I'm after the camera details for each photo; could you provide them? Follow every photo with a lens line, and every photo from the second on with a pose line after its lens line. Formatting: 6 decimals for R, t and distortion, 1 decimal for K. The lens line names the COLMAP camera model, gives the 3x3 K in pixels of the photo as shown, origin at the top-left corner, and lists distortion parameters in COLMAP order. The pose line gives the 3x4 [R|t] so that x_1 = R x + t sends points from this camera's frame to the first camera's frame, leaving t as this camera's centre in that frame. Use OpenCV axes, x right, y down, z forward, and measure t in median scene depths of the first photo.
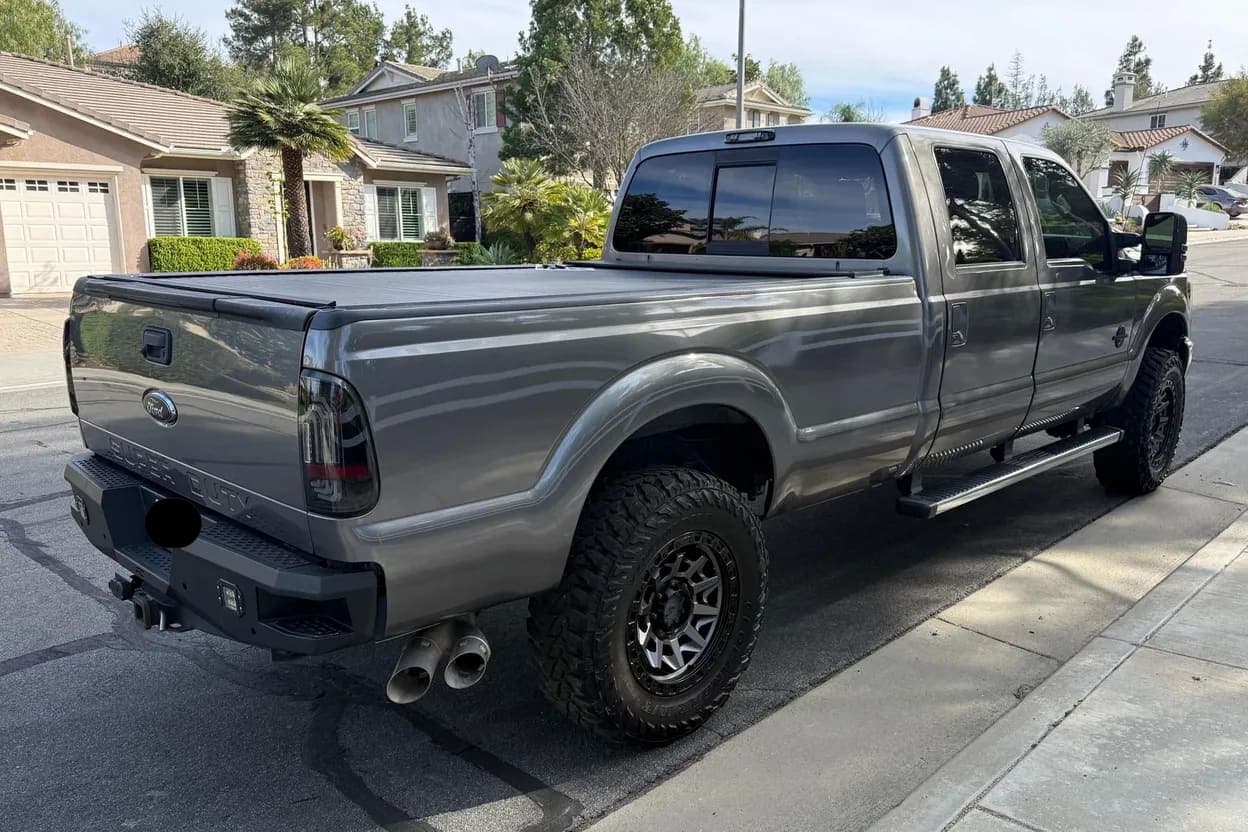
lens RADIAL K [[966.2, 0, 624.0], [0, 966.2, 416.0], [0, 0, 1]] dist [0.002827, -0.003691]
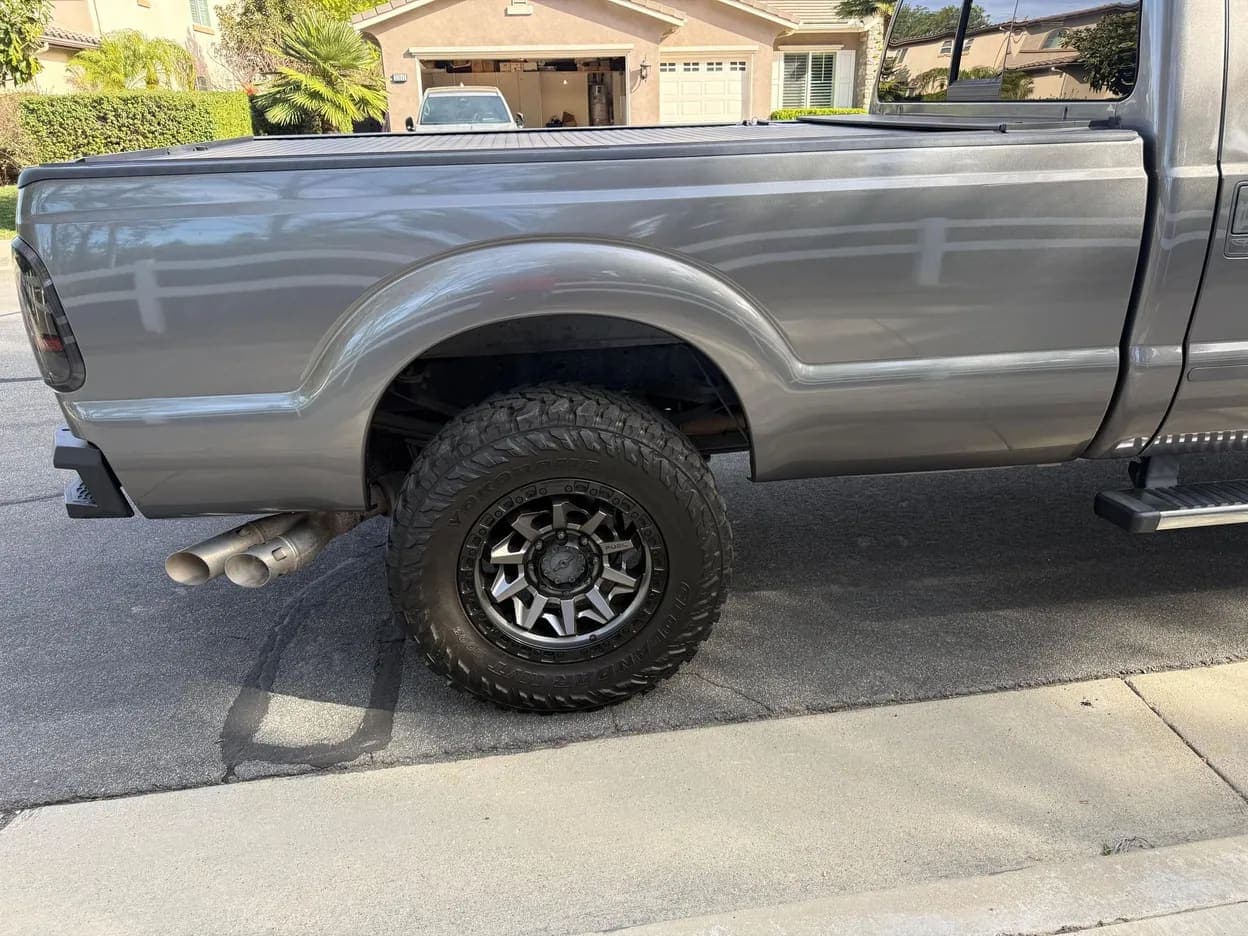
lens RADIAL K [[876.1, 0, 627.7], [0, 876.1, 429.9], [0, 0, 1]] dist [0.000315, -0.002160]
pose [[0.790943, 0.187999, -0.582294, 0.379730], [-0.086630, 0.976450, 0.197585, -0.047795], [0.605727, -0.105834, 0.788603, 0.348728]]
